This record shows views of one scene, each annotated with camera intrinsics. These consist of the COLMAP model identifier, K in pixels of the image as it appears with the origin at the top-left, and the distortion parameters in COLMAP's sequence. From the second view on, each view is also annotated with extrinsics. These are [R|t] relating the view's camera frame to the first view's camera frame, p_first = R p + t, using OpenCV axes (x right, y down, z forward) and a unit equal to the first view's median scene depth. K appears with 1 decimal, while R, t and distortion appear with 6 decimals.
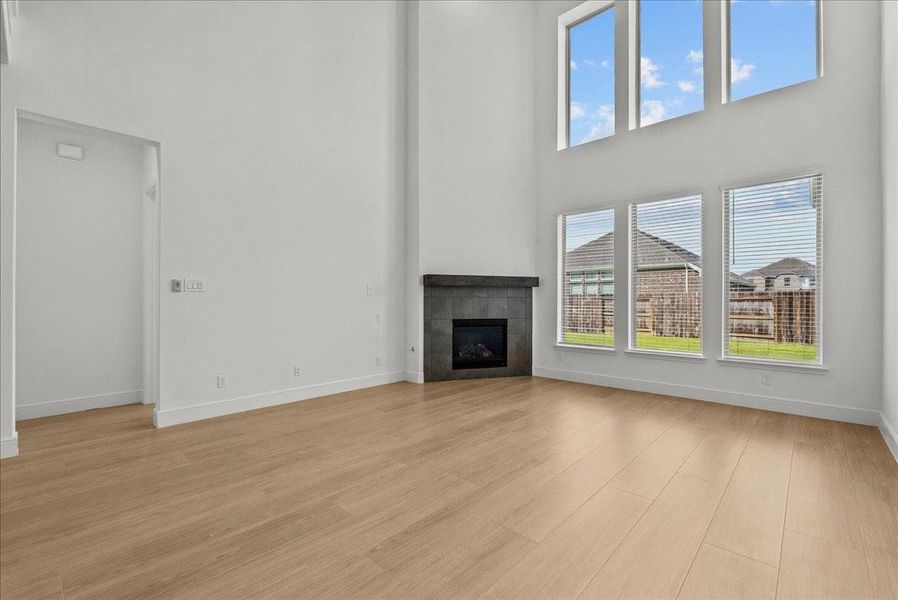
lens RADIAL K [[392.6, 0, 449.5], [0, 392.6, 299.4], [0, 0, 1]] dist [-0.004557, -0.000432]
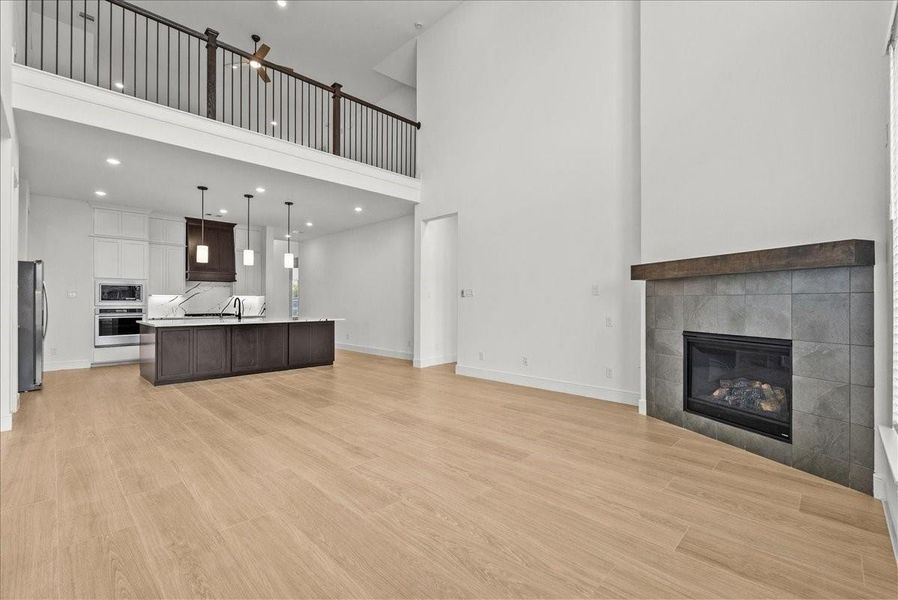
lens RADIAL K [[392.6, 0, 450.5], [0, 392.6, 303.6], [0, 0, 1]] dist [-0.004557, -0.000432]
pose [[-0.024164, 0.000341, -0.999708, 0.647191], [0.002335, 0.999997, 0.000284, 0.005839], [0.999705, -0.002327, -0.024164, 0.643983]]
